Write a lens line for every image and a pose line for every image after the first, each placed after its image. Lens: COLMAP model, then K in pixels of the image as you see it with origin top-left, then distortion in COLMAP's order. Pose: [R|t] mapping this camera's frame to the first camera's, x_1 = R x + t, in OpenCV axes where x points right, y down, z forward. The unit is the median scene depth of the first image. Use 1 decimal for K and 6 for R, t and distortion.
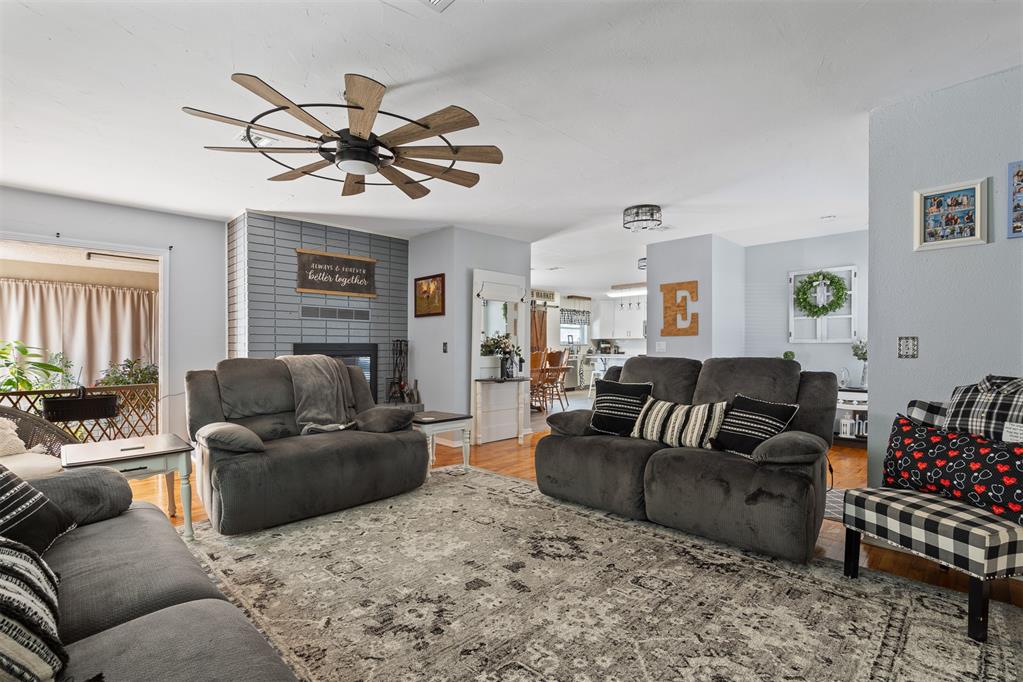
lens RADIAL K [[476.6, 0, 508.4], [0, 476.6, 347.8], [0, 0, 1]] dist [-0.002584, 0.003876]
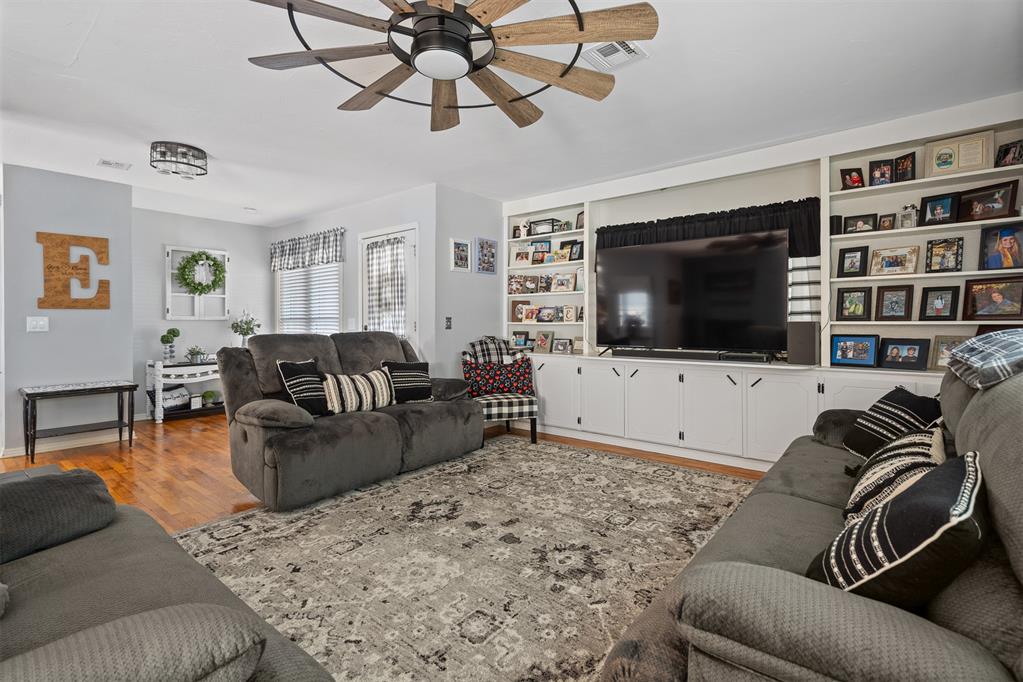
lens RADIAL K [[476.6, 0, 514.9], [0, 476.6, 324.0], [0, 0, 1]] dist [-0.002584, 0.003876]
pose [[-0.100030, -0.001671, 0.994983, -0.935046], [0.004873, 0.999986, 0.002169, -0.000585], [-0.994972, 0.005065, -0.100021, 0.883939]]
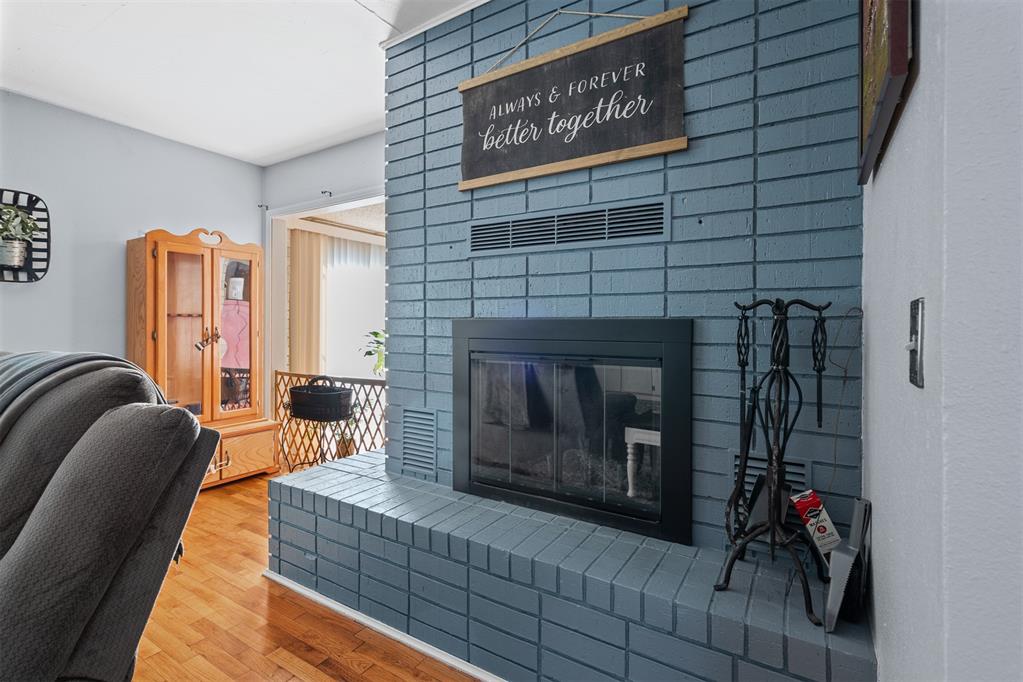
lens RADIAL K [[476.6, 0, 505.0], [0, 476.6, 322.8], [0, 0, 1]] dist [-0.002584, 0.003876]
pose [[0.219033, -0.002423, -0.975714, -0.078136], [-0.008867, 0.999951, -0.004473, -0.008826], [0.975677, 0.009631, 0.219001, 1.719499]]
